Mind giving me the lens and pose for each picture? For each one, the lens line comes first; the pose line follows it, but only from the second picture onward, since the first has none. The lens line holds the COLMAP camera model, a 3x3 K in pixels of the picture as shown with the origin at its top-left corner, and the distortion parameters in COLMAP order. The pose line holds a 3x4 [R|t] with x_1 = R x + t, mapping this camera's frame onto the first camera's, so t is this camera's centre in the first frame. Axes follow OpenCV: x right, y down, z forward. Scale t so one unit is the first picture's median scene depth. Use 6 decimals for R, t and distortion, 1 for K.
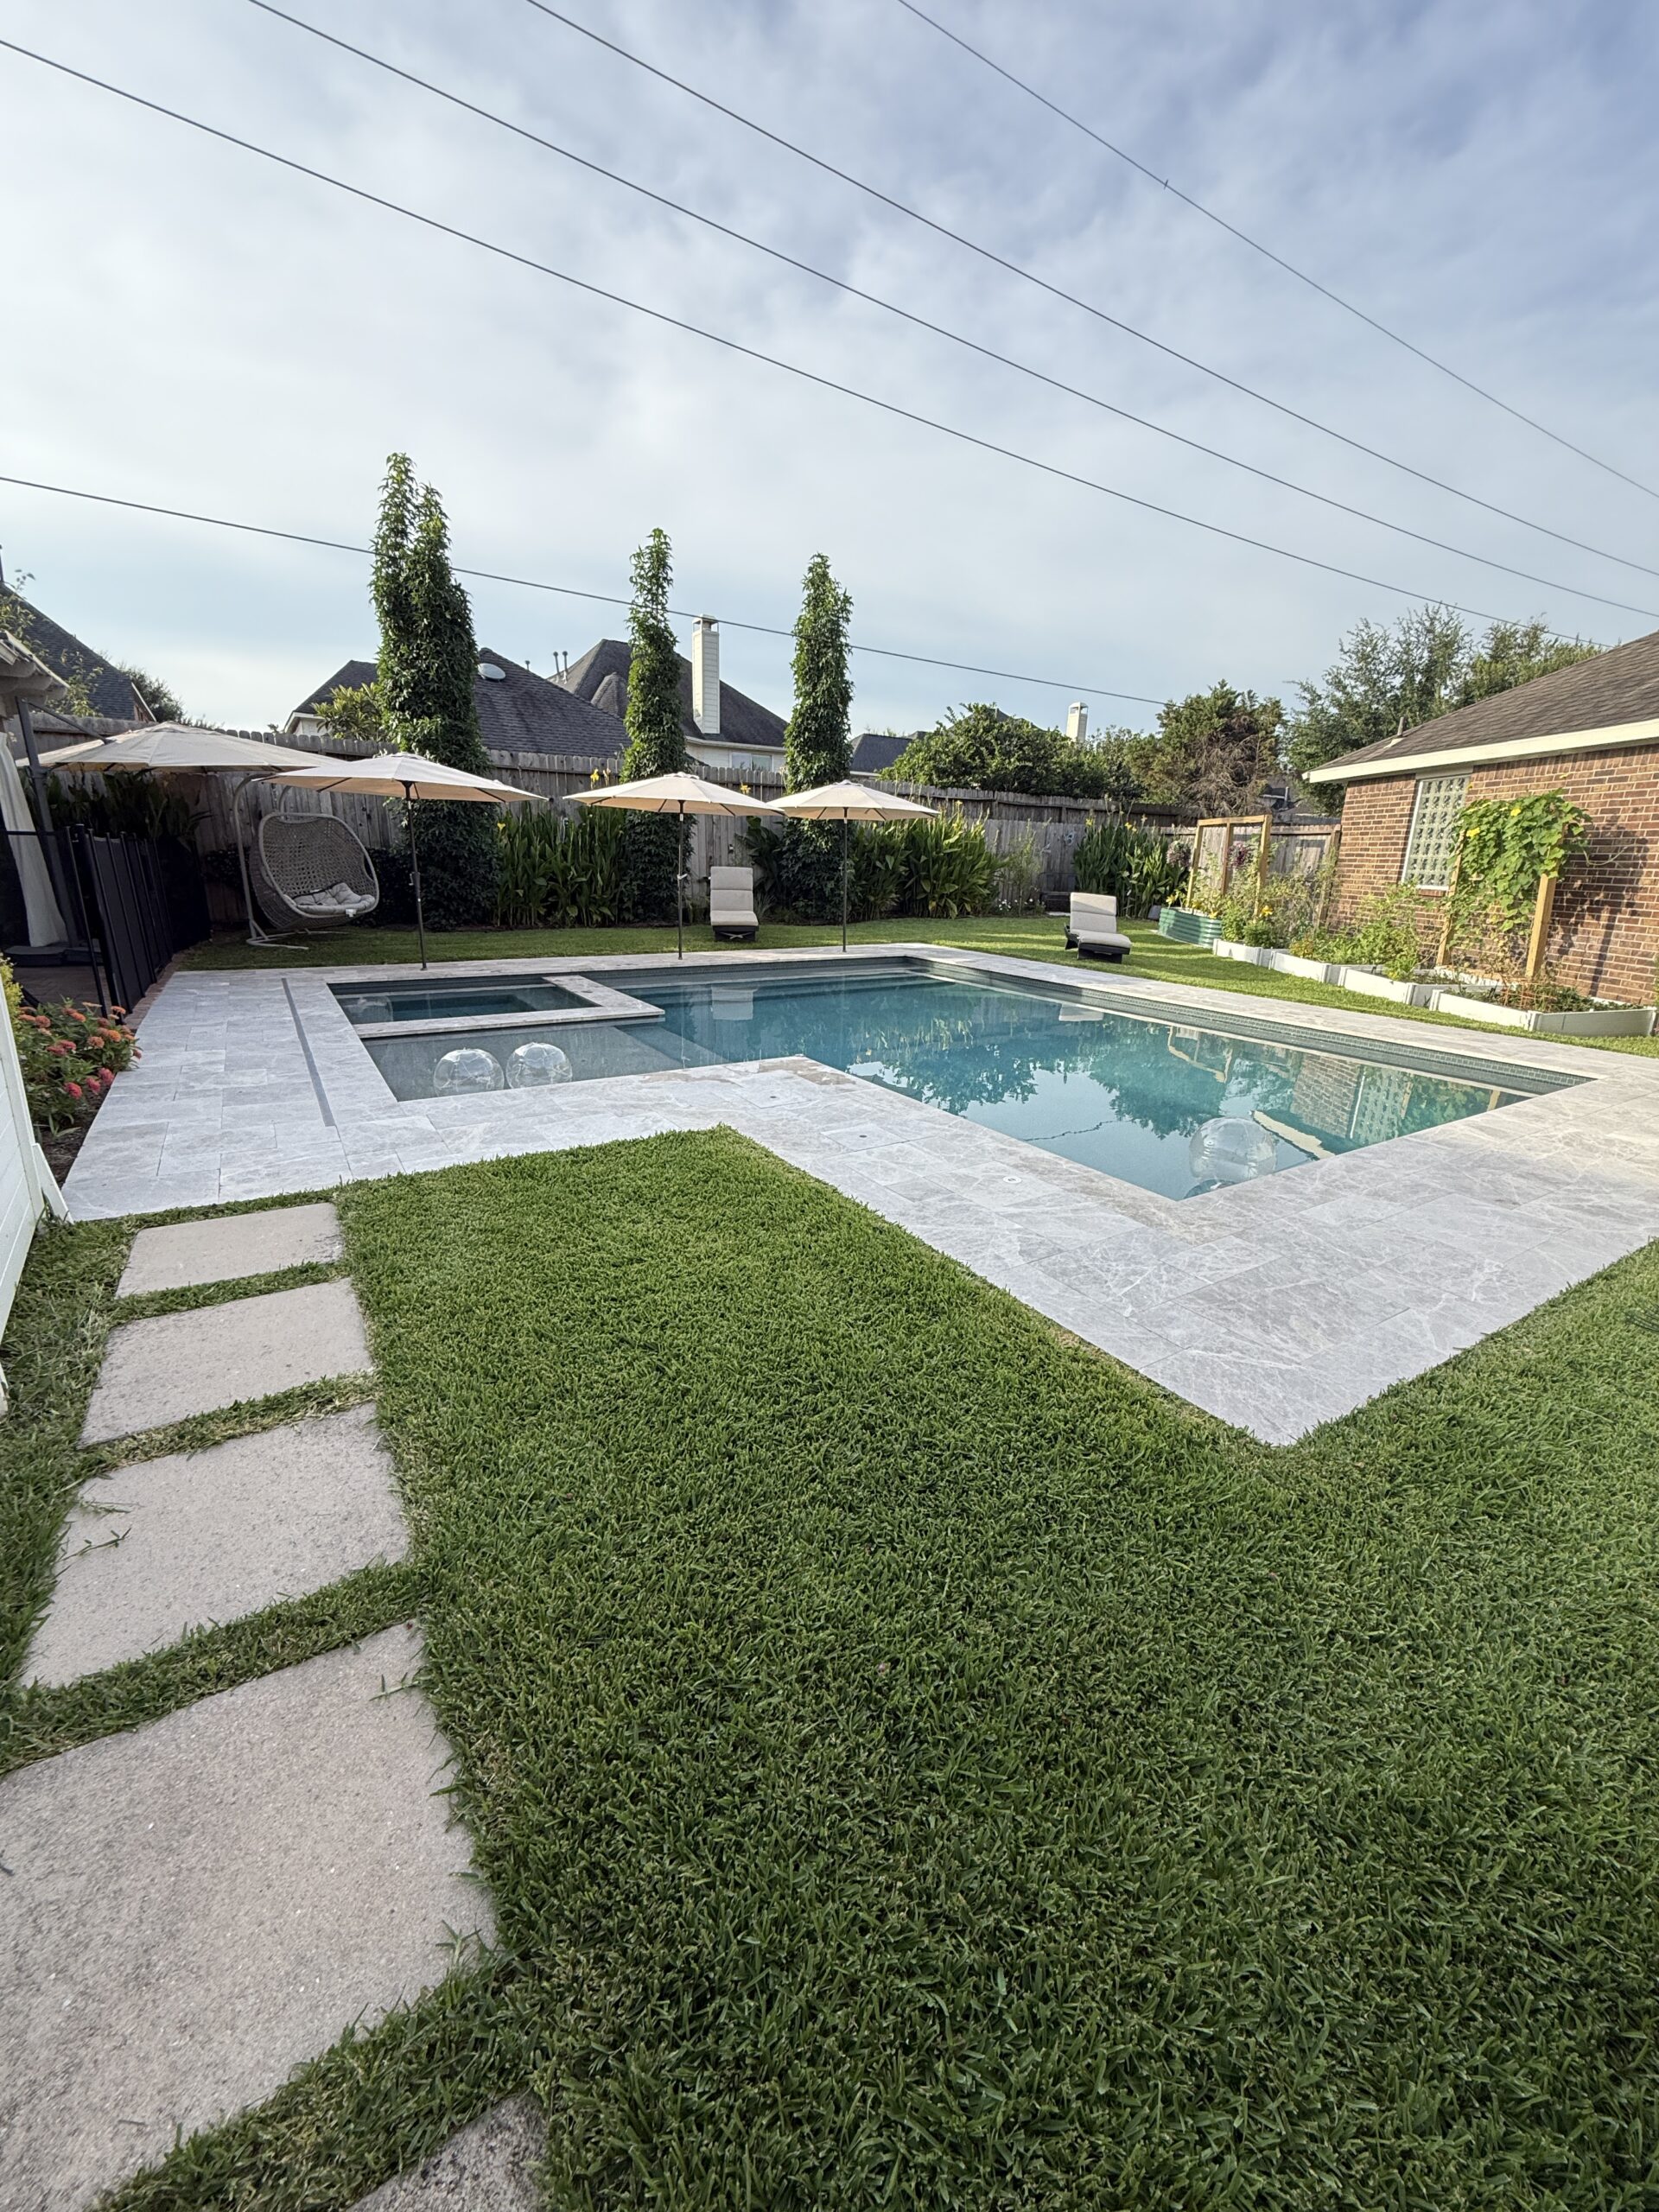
lens RADIAL K [[887.4, 0, 829.5], [0, 887.4, 1106.0], [0, 0, 1]] dist [0.000503, 0.000354]
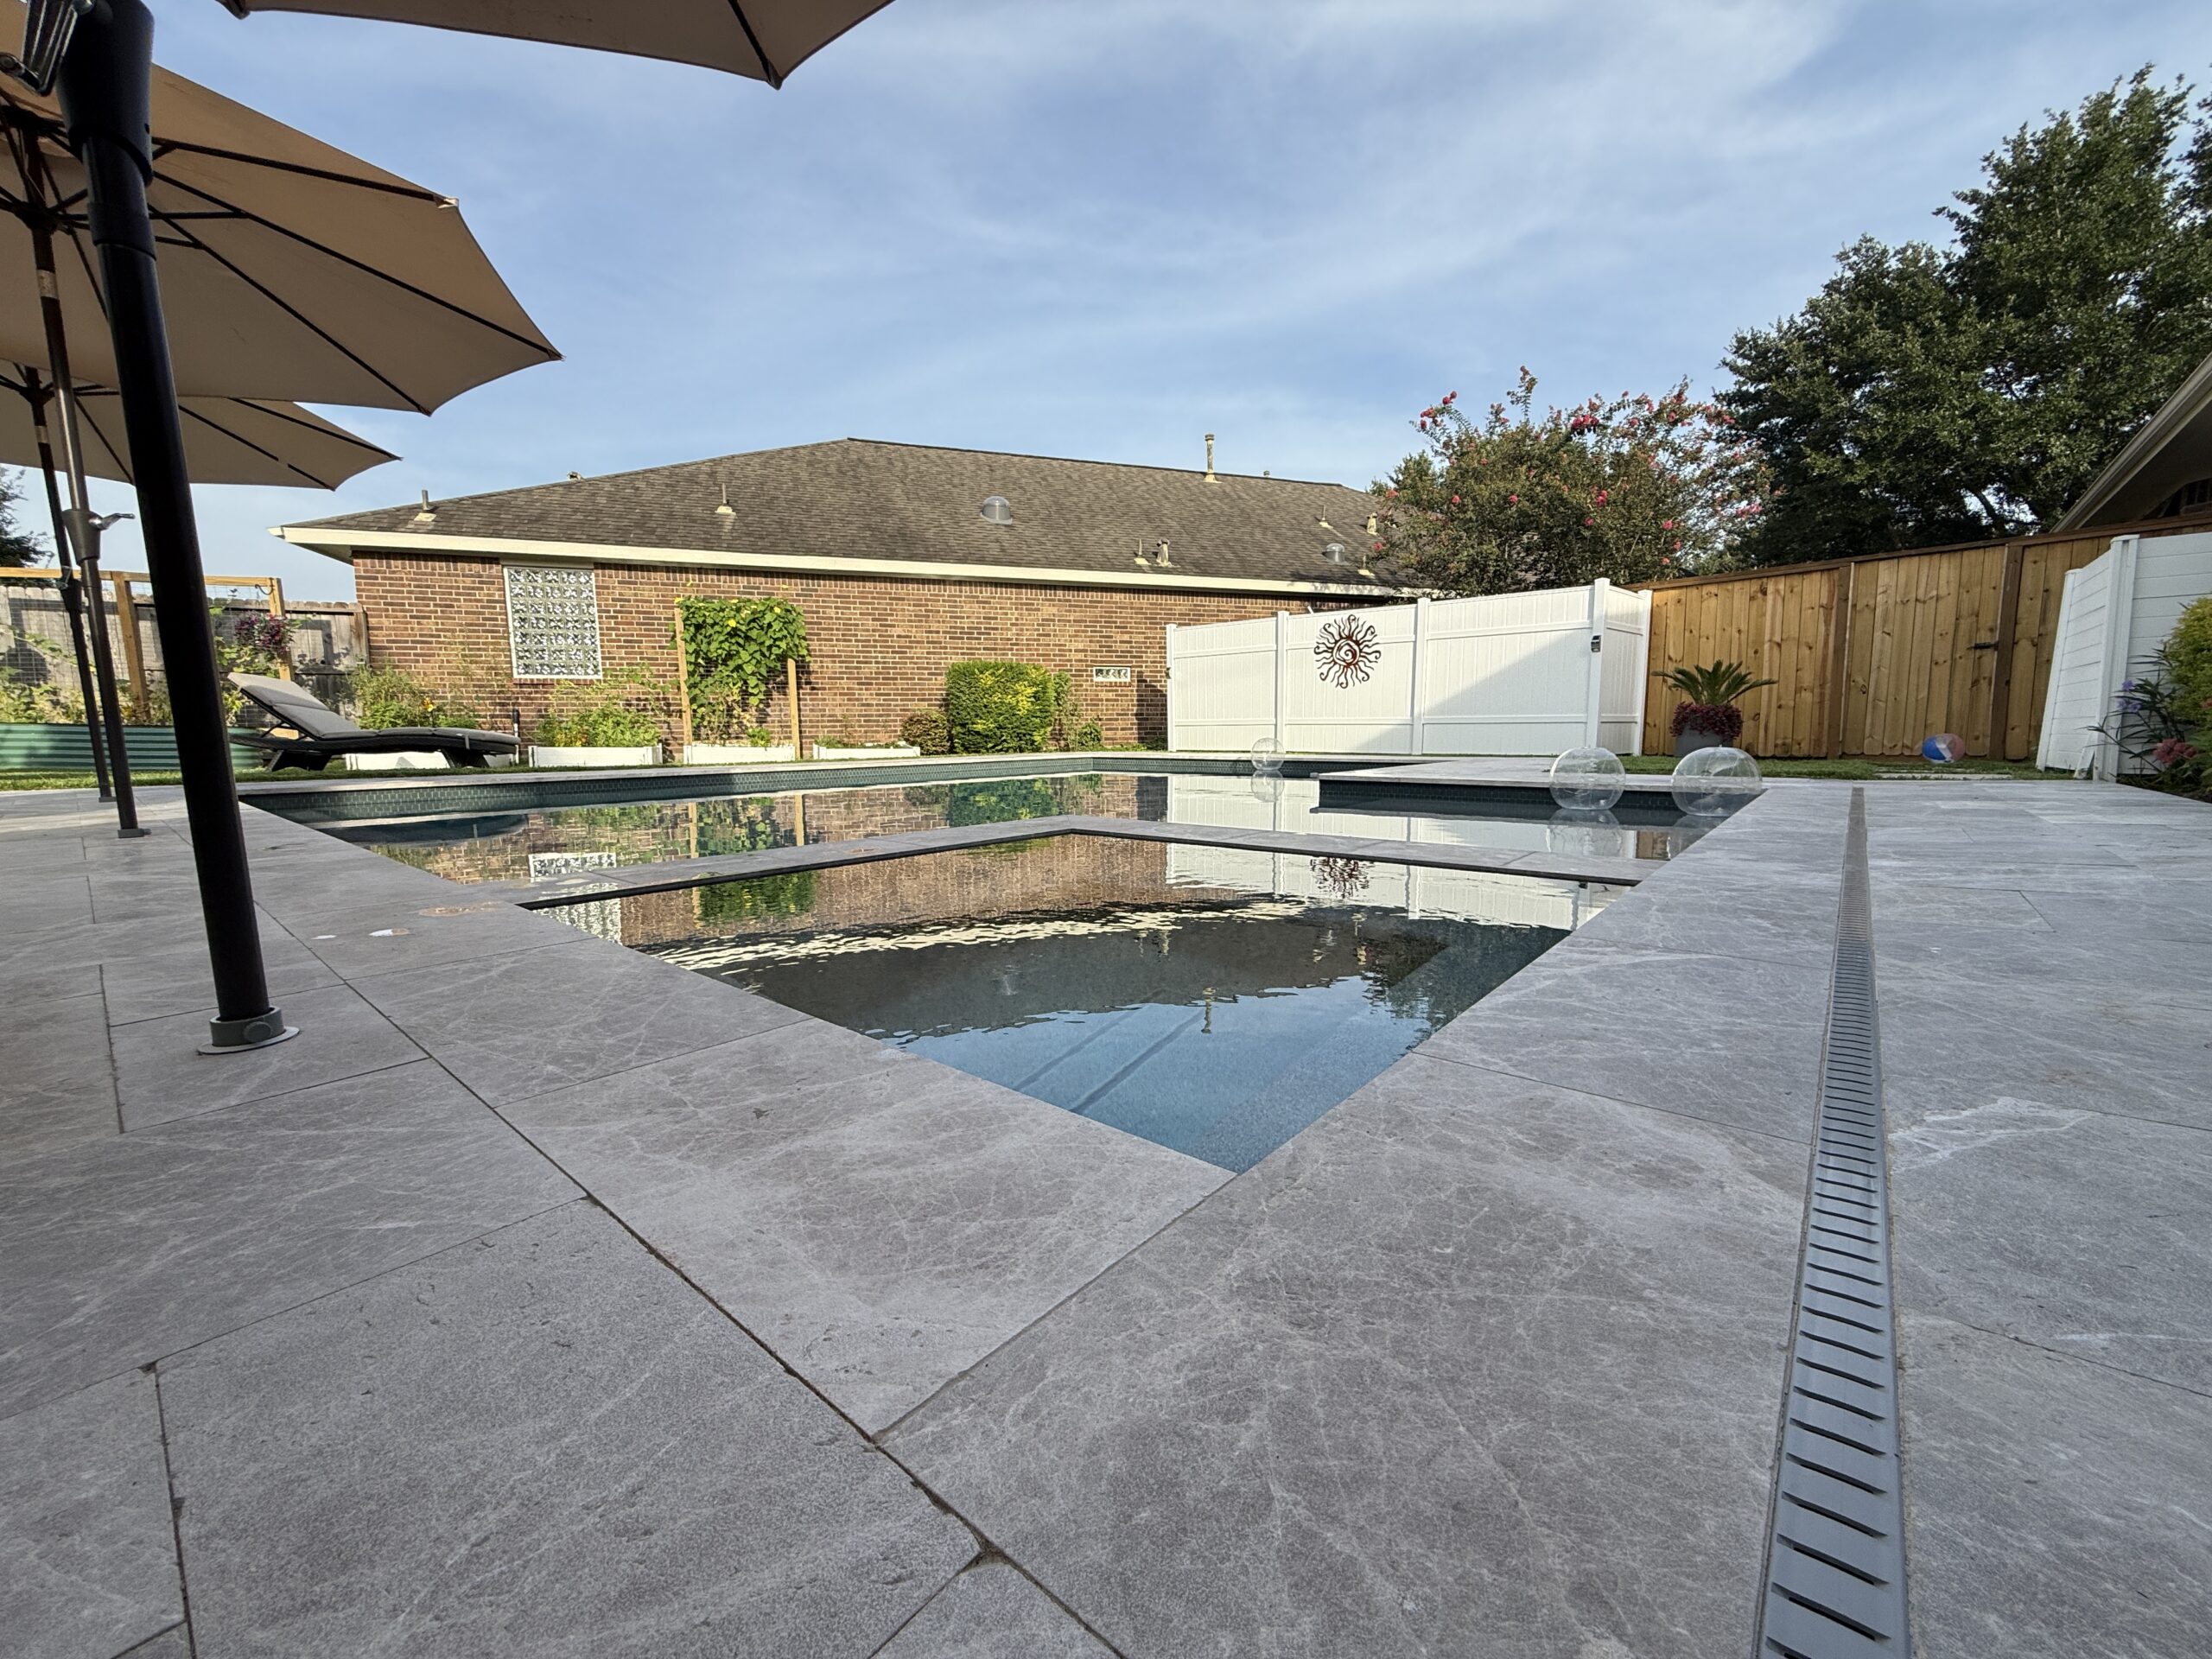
lens RADIAL K [[887.4, 0, 1108.0], [0, 887.4, 822.3], [0, 0, 1]] dist [0.000503, 0.000354]
pose [[-0.293990, -0.121834, 0.948012, -1.704765], [0.264370, 0.942783, 0.203147, -0.501058], [-0.918520, 0.310349, -0.244959, 2.746339]]
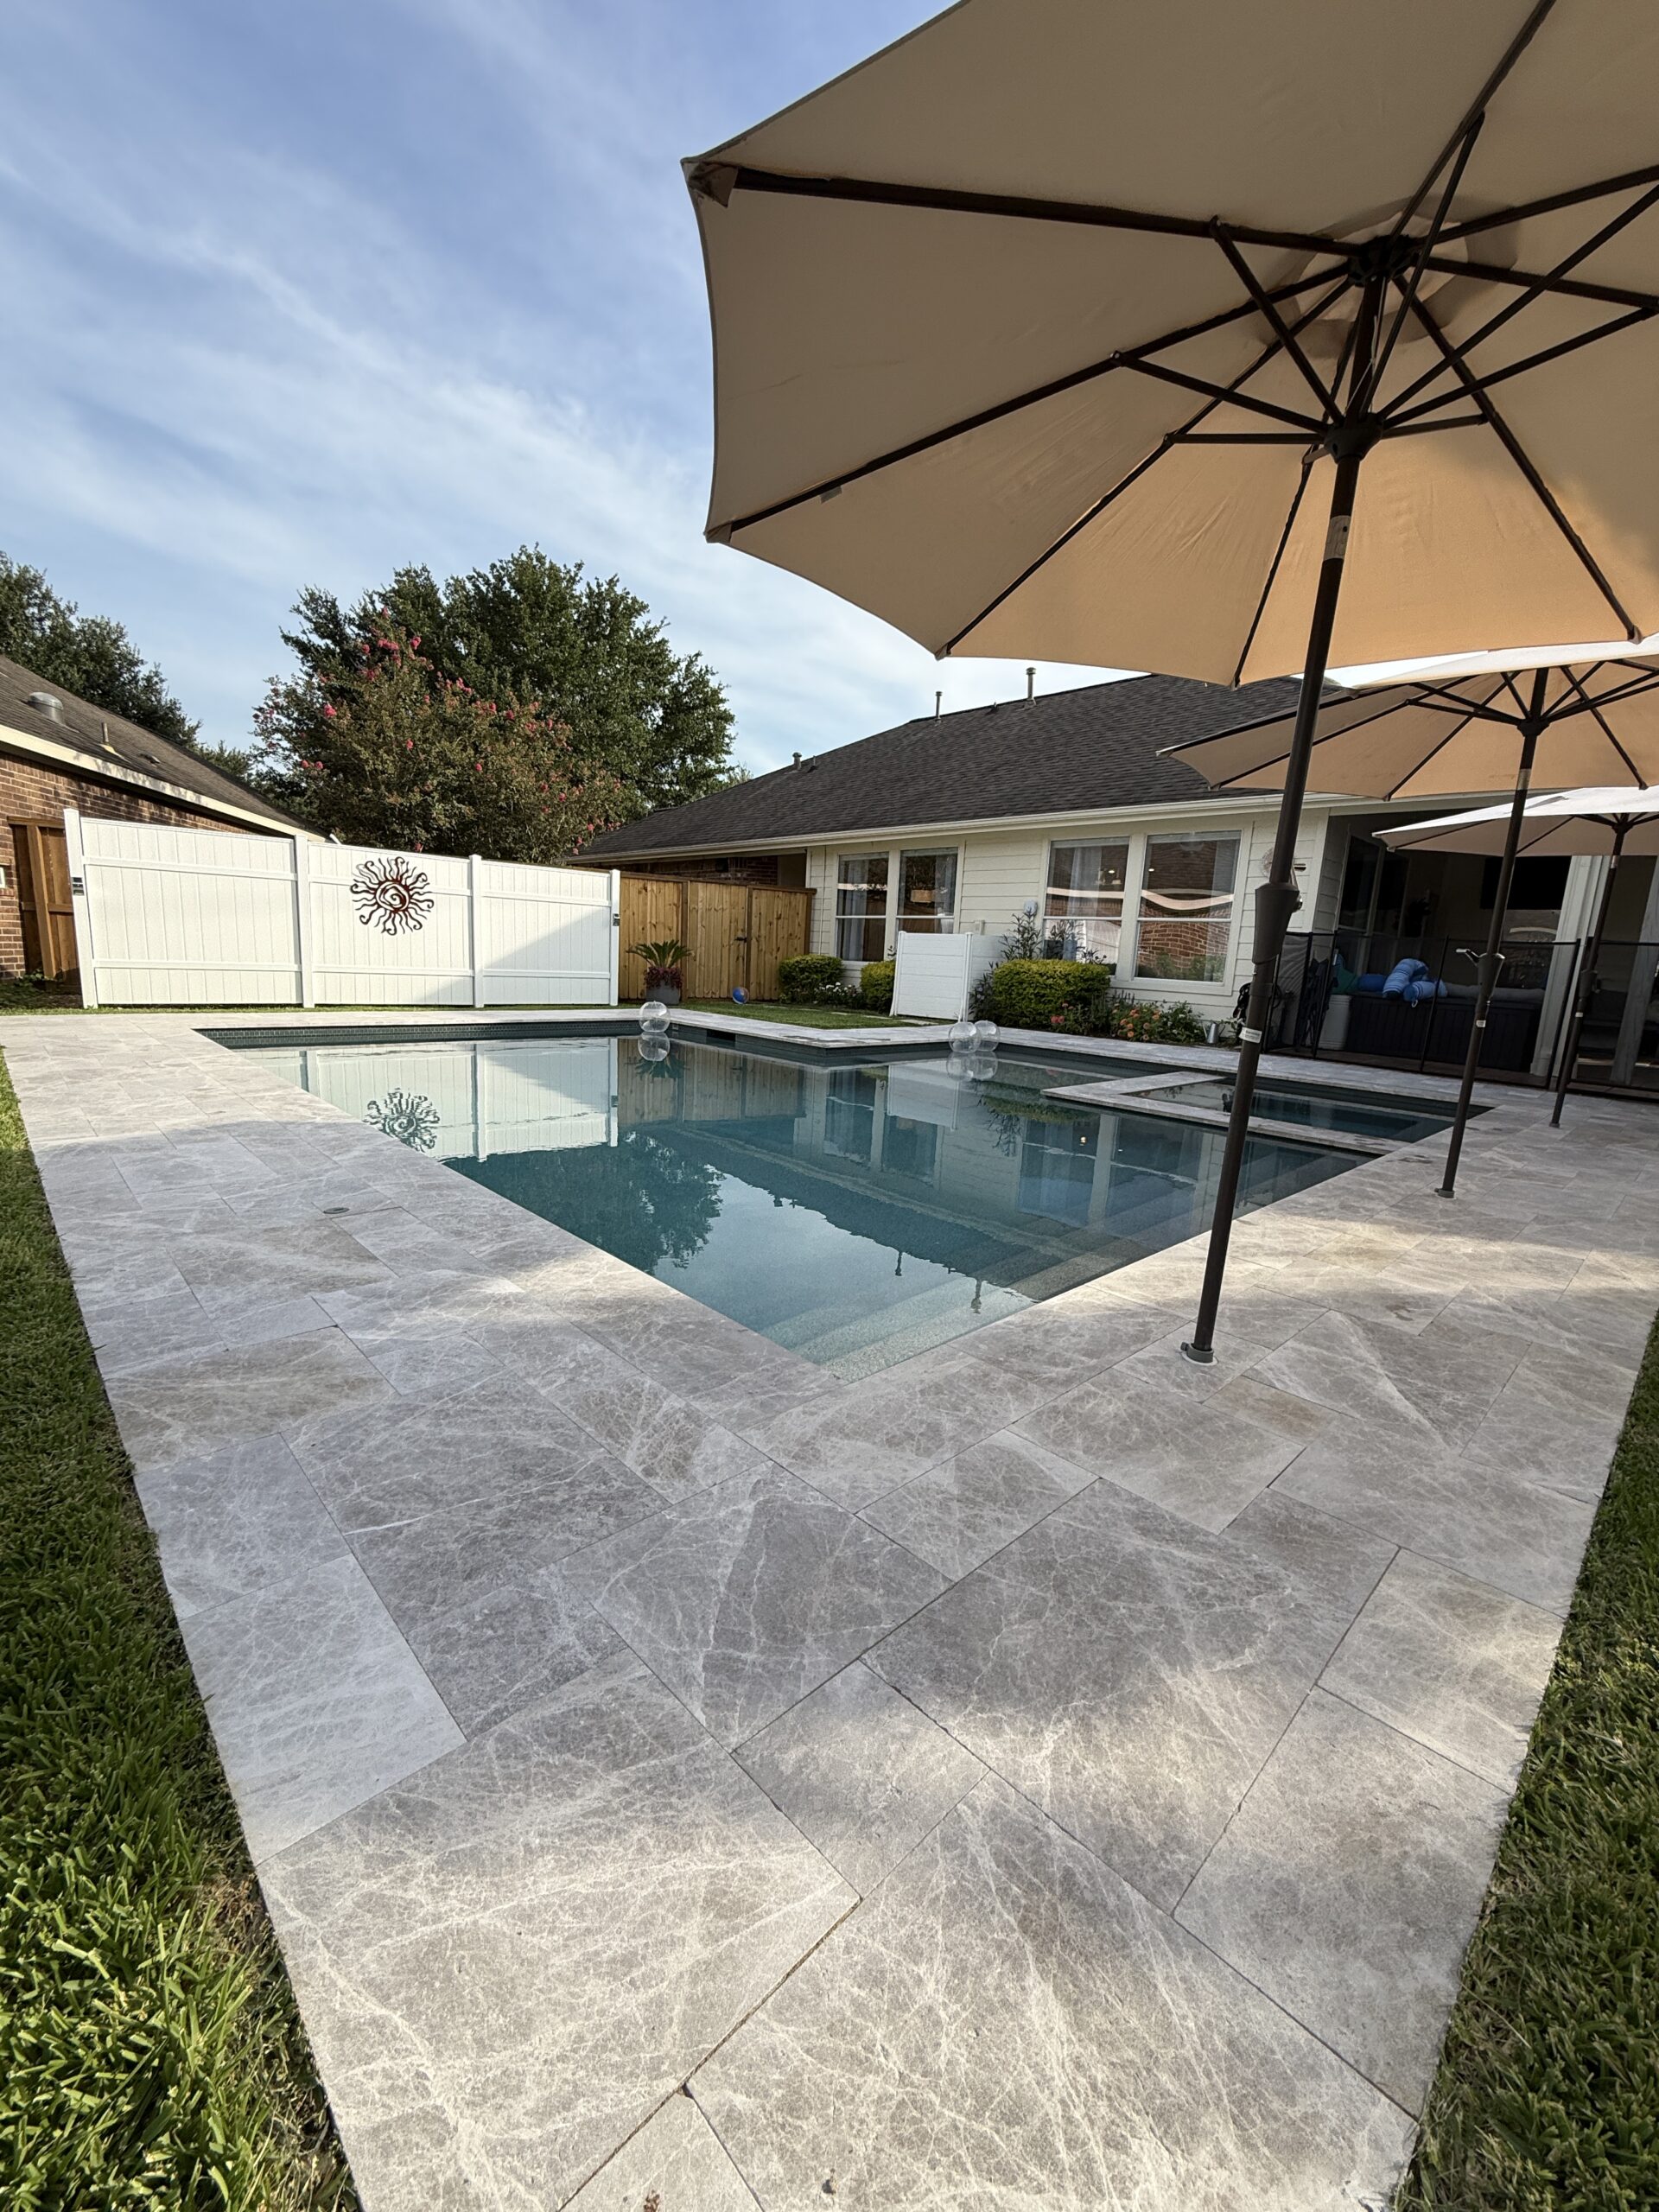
lens RADIAL K [[887.4, 0, 829.5], [0, 887.4, 1106.0], [0, 0, 1]] dist [0.000503, 0.000354]
pose [[-0.976640, -0.040565, -0.211017, 0.461968], [-0.129702, 0.894236, 0.428392, -1.079991], [0.171321, 0.445754, -0.878608, 4.277869]]
